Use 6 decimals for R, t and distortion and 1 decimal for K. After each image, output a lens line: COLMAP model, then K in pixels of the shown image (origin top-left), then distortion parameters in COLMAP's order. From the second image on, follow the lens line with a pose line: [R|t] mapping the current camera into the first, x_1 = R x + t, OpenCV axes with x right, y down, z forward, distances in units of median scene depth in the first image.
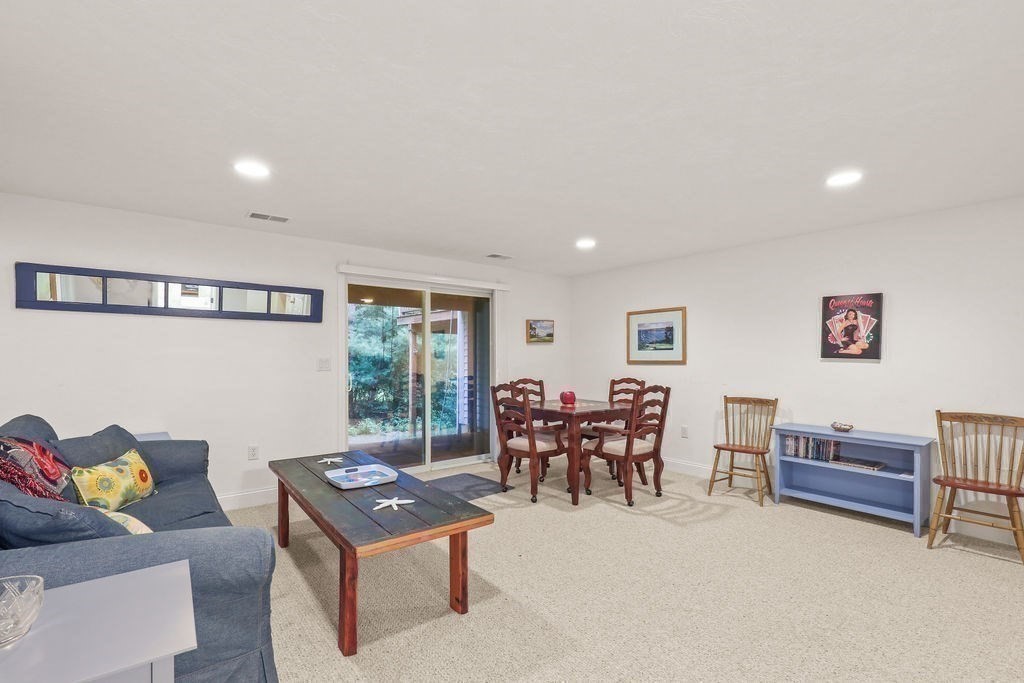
lens RADIAL K [[461.6, 0, 515.8], [0, 461.6, 353.1], [0, 0, 1]] dist [0.000485, -0.000196]
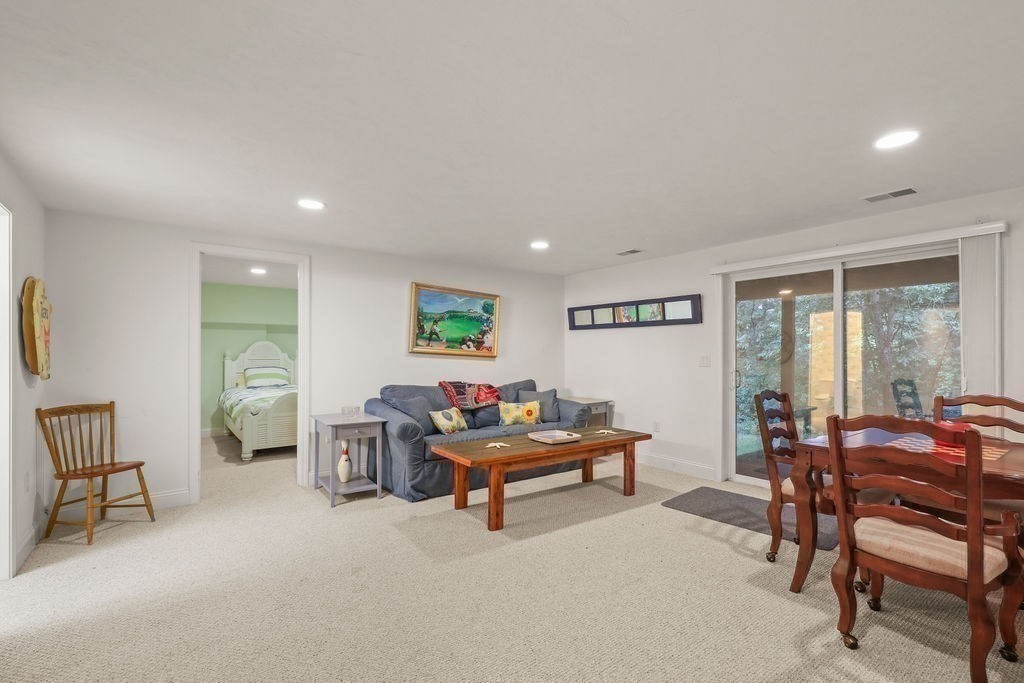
lens RADIAL K [[461.6, 0, 515.8], [0, 461.6, 353.1], [0, 0, 1]] dist [0.000485, -0.000196]
pose [[-0.029890, 0.002918, -0.999549, 0.732643], [0.010880, 0.999937, 0.002594, -0.002331], [0.999494, -0.010798, -0.029919, 0.611198]]
